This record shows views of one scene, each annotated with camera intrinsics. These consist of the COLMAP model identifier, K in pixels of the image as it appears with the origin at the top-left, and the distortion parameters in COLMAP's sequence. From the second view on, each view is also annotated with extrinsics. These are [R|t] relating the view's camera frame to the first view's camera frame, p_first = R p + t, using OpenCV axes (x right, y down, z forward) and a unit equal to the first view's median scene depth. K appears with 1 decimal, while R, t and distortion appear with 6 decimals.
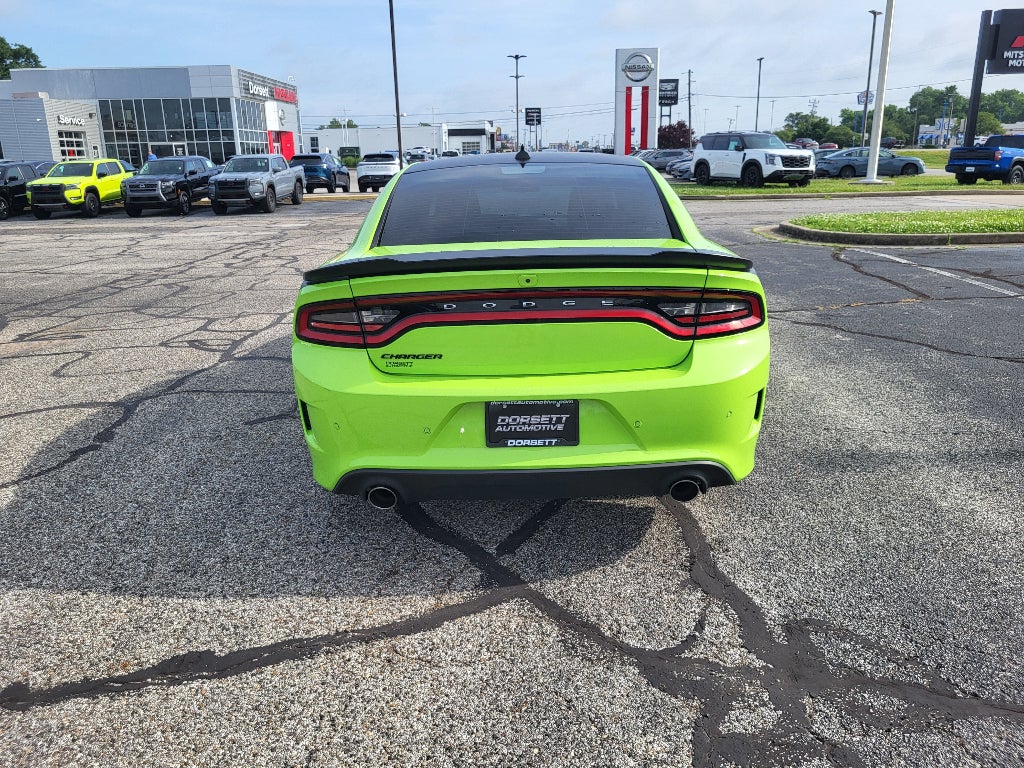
lens RADIAL K [[781.5, 0, 516.4], [0, 781.5, 388.5], [0, 0, 1]] dist [0.039989, -0.030697]
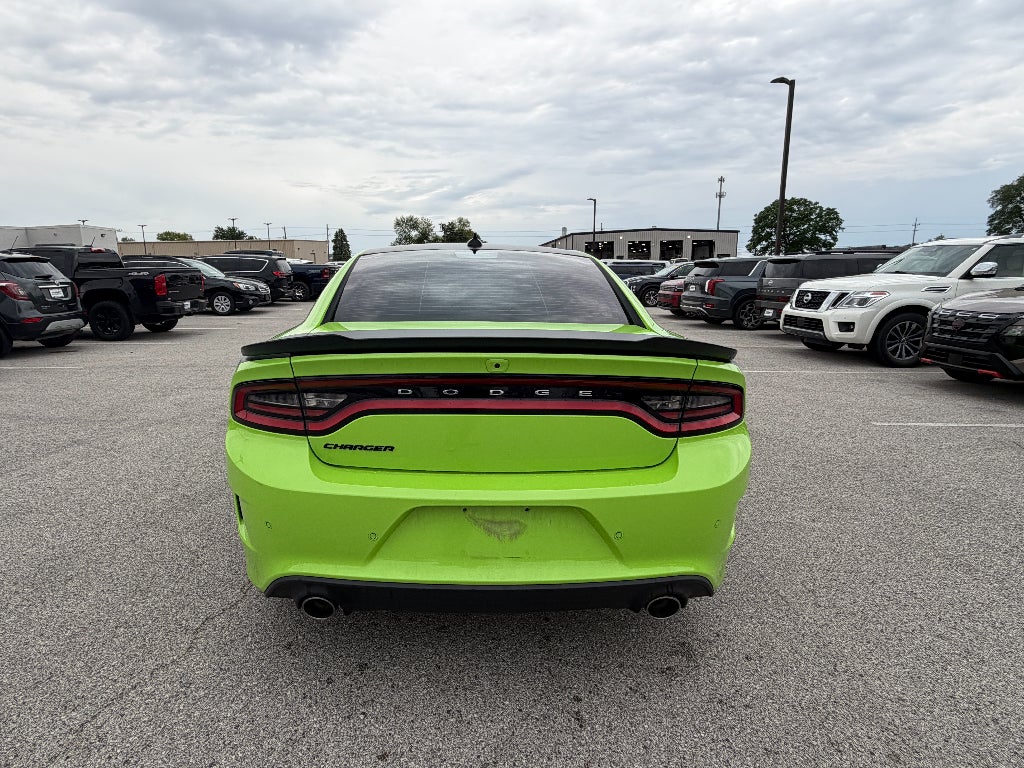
lens RADIAL K [[561.0, 0, 461.3], [0, 561.0, 395.2], [0, 0, 1]] dist [0.004576, -0.002001]
pose [[0.998838, 0.031738, 0.036258, -0.041301], [-0.029361, 0.997498, -0.064307, -0.057438], [-0.038208, 0.063167, 0.997271, 0.344135]]
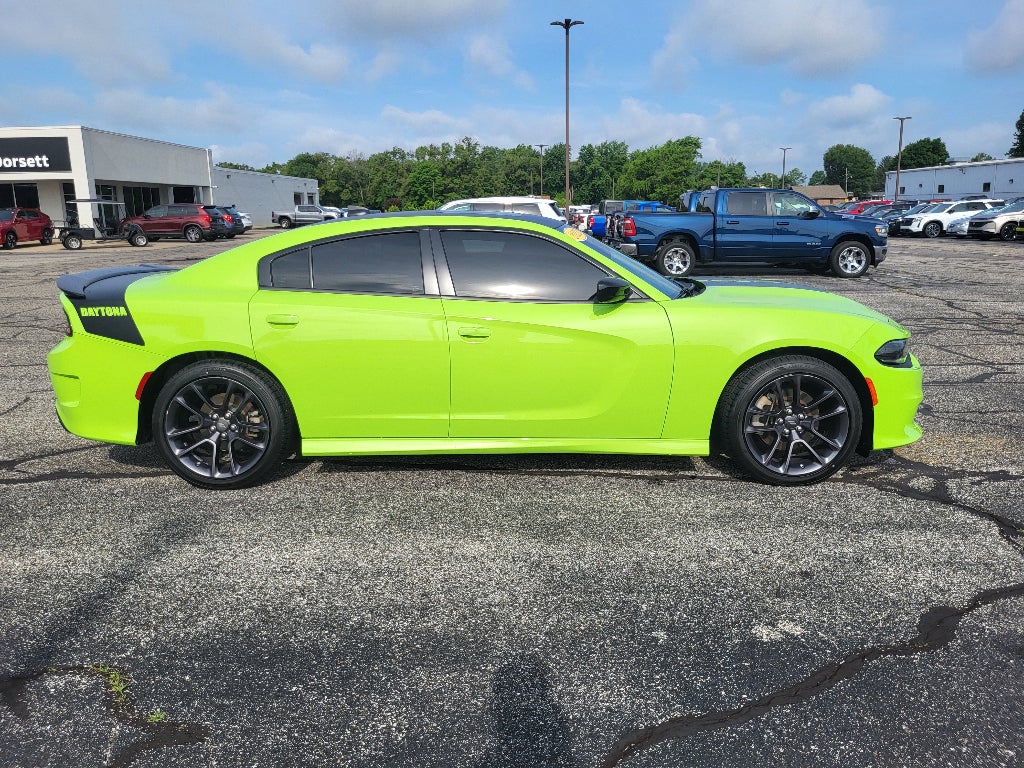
lens RADIAL K [[781.5, 0, 509.7], [0, 781.5, 381.2], [0, 0, 1]] dist [0.039989, -0.030697]
pose [[0.002106, 0.237141, -0.971473, 1.736337], [-0.267258, 0.936271, 0.227969, -0.547770], [0.963623, 0.259154, 0.065350, 1.684958]]
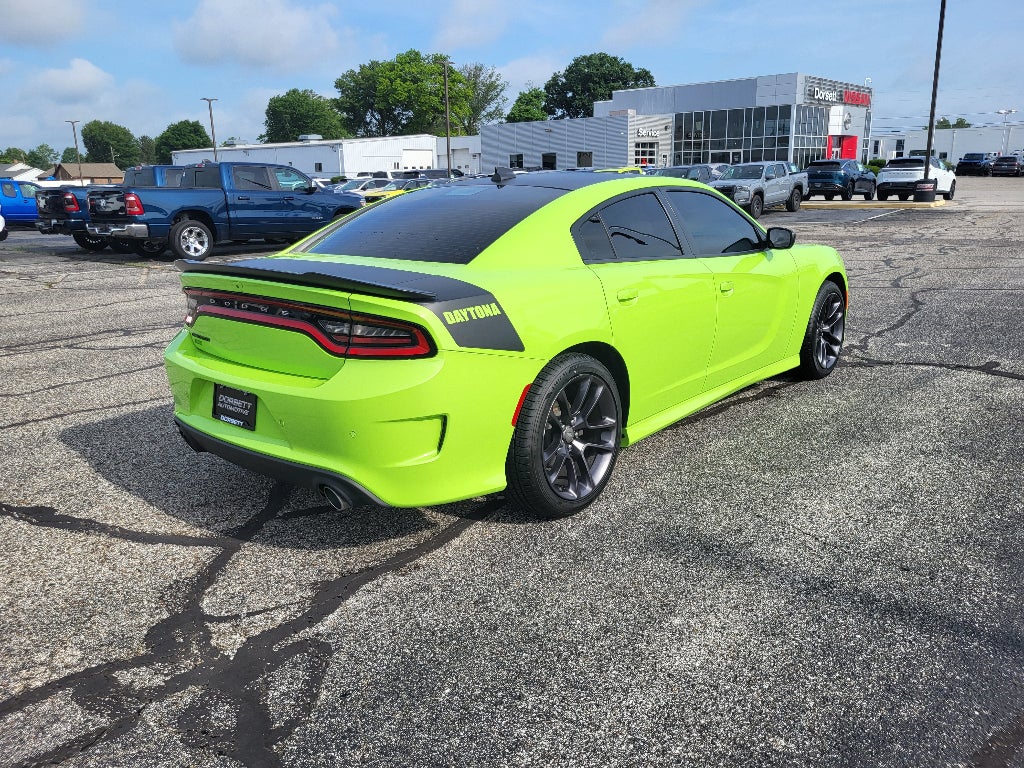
lens RADIAL K [[781.5, 0, 512.2], [0, 781.5, 376.7], [0, 0, 1]] dist [0.039989, -0.030697]
pose [[0.765144, 0.167786, -0.621613, 0.986966], [-0.179796, 0.982722, 0.043946, -0.116062], [0.618247, 0.078139, 0.782090, 0.291626]]
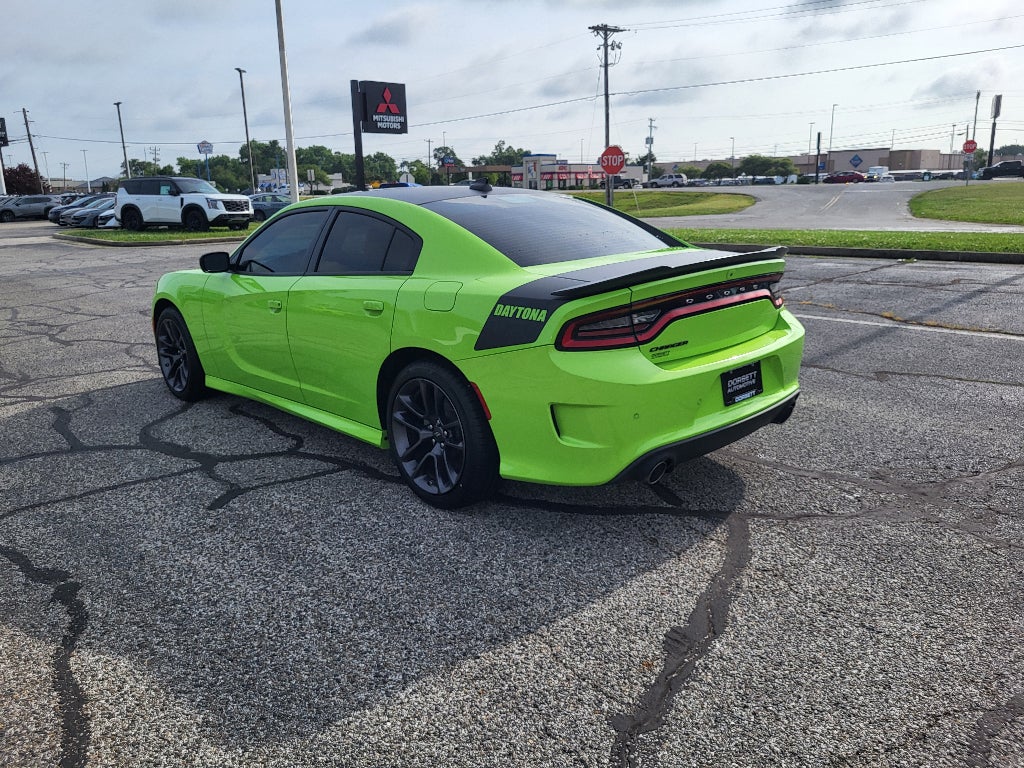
lens RADIAL K [[781.5, 0, 509.4], [0, 781.5, 379.3], [0, 0, 1]] dist [0.039989, -0.030697]
pose [[0.719098, -0.164821, 0.675080, -1.045826], [0.209377, 0.977709, 0.015678, -0.056986], [-0.662616, 0.130072, 0.737578, 0.261981]]
